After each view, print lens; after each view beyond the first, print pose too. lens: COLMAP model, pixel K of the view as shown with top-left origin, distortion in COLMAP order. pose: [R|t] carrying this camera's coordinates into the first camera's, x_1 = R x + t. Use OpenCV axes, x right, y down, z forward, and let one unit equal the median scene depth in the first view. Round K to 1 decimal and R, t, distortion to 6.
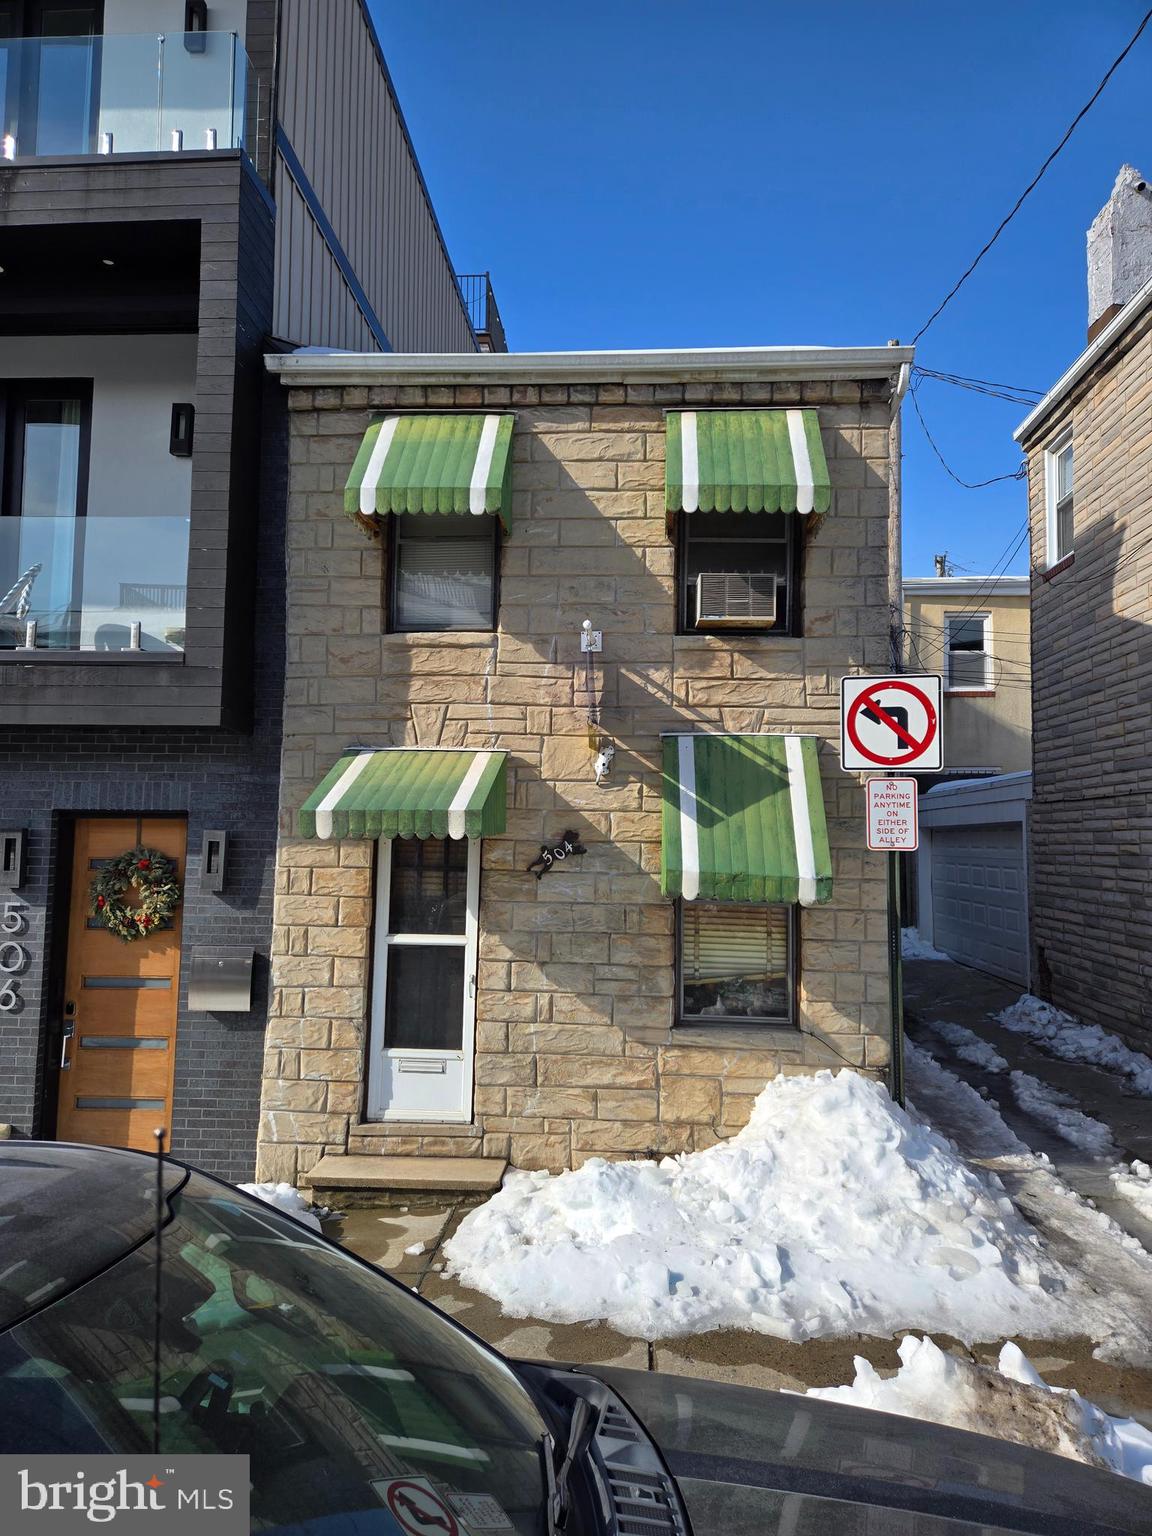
lens RADIAL K [[1032.1, 0, 557.6], [0, 1032.1, 746.9], [0, 0, 1]] dist [0.078507, -0.057673]
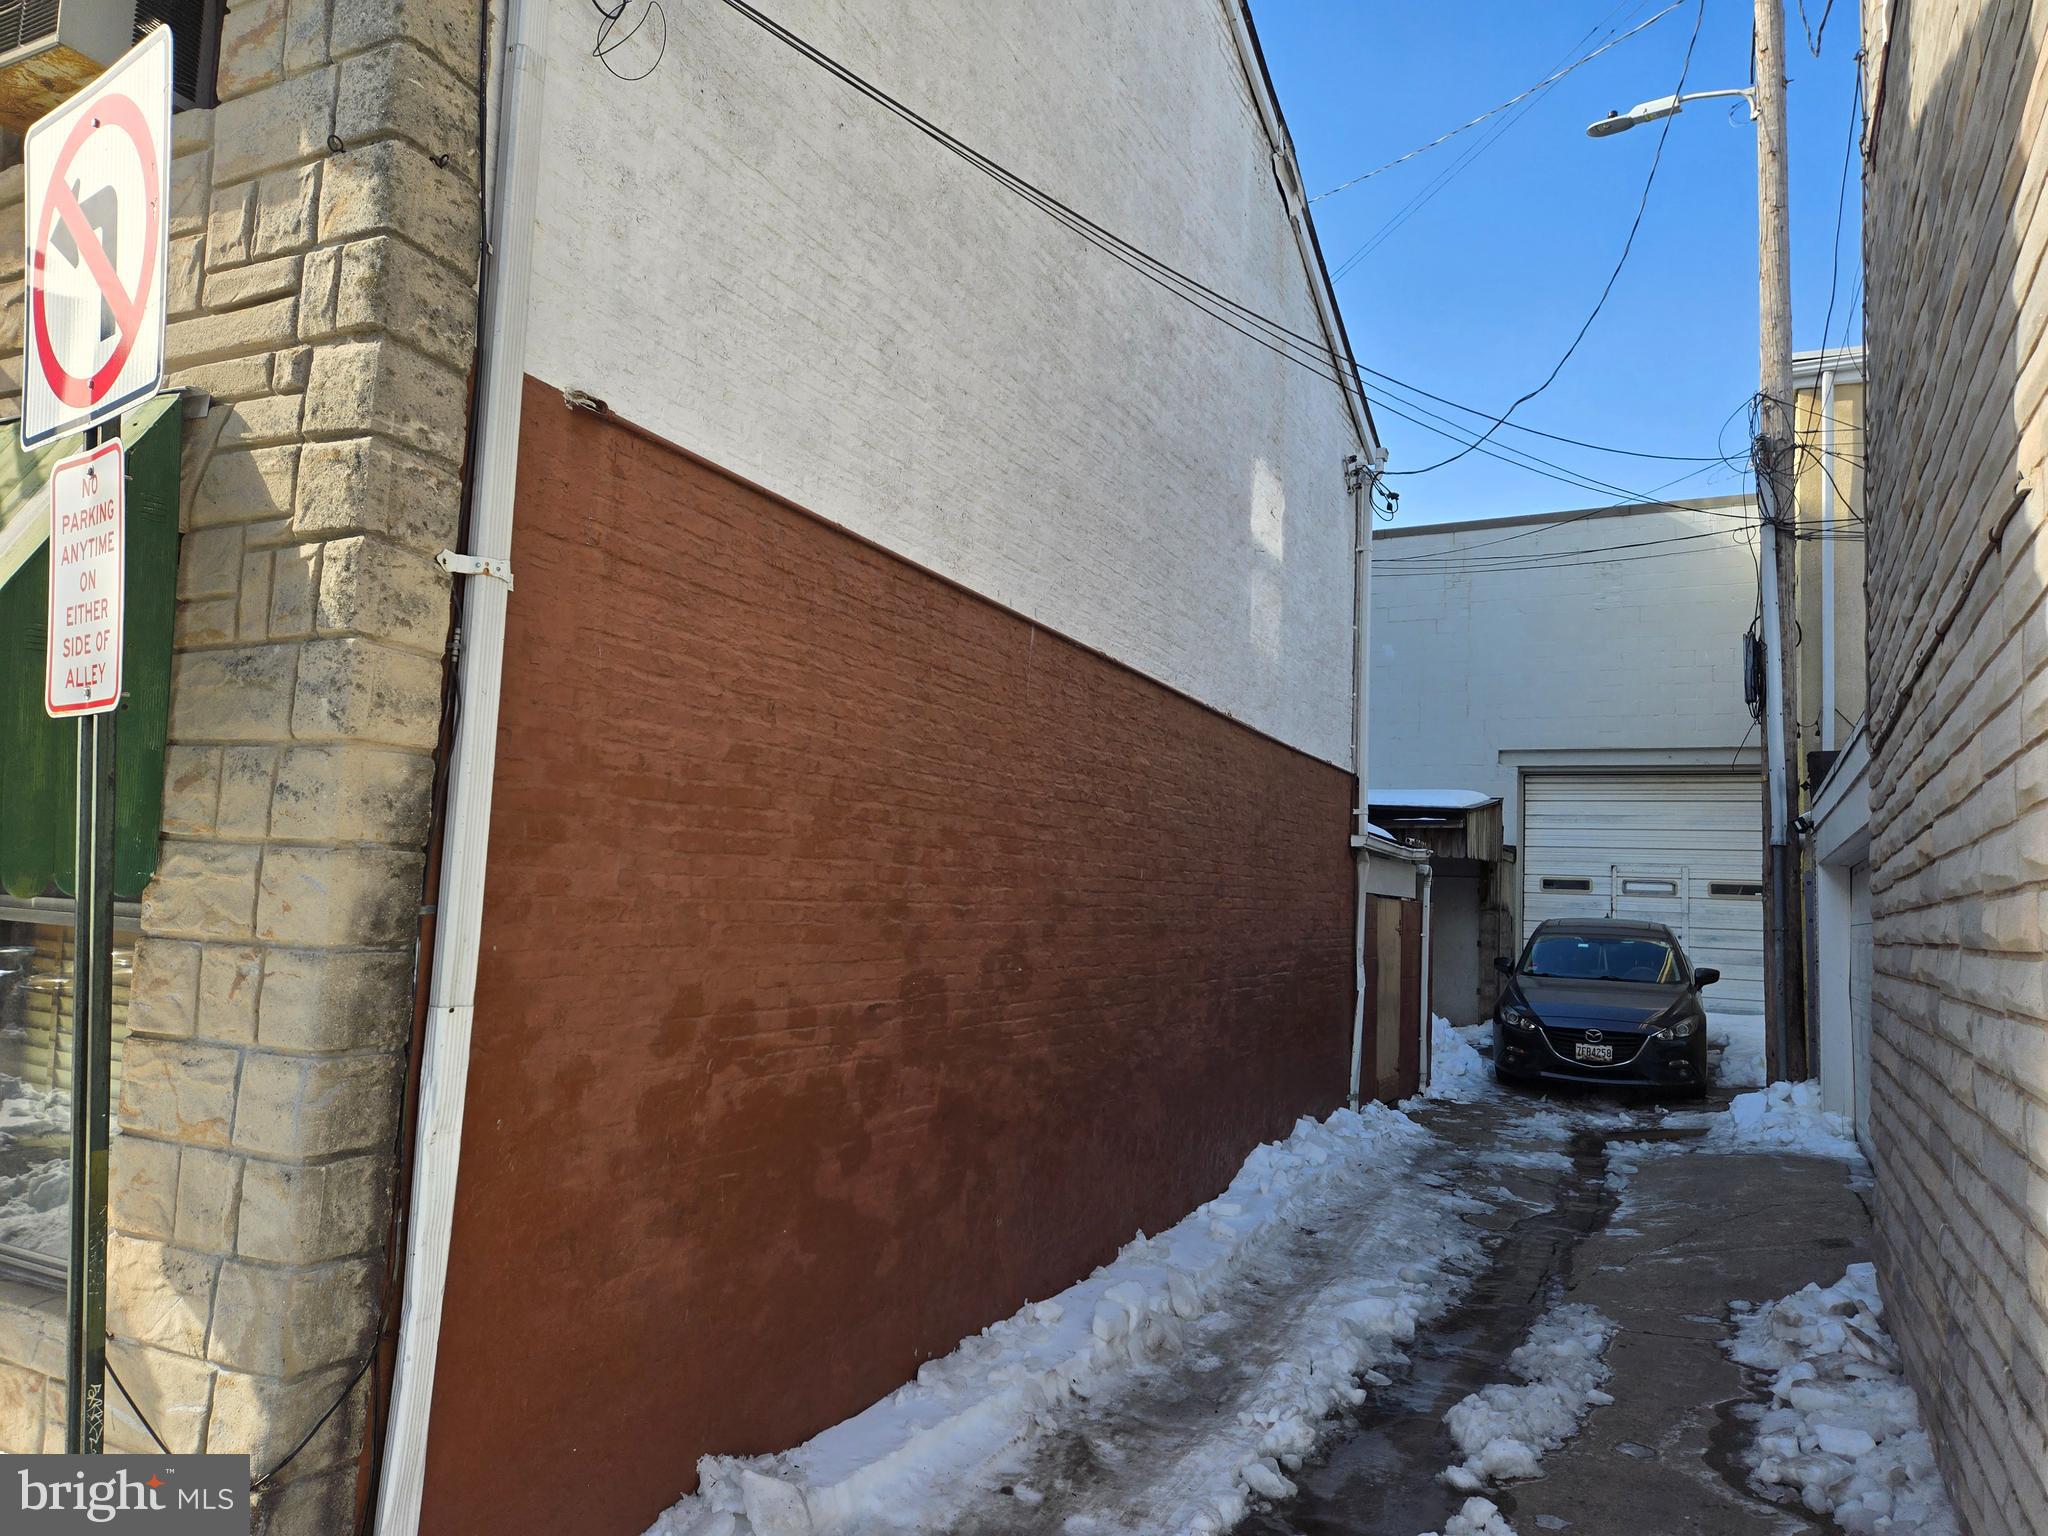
lens RADIAL K [[1376.1, 0, 1024.4], [0, 1376.1, 770.8], [0, 0, 1]] dist [0.078507, -0.057673]
pose [[0.920692, -0.012598, -0.390086, 0.653866], [0.005448, 0.999796, -0.019430, 0.115748], [0.390251, 0.015764, 0.920574, 0.712501]]
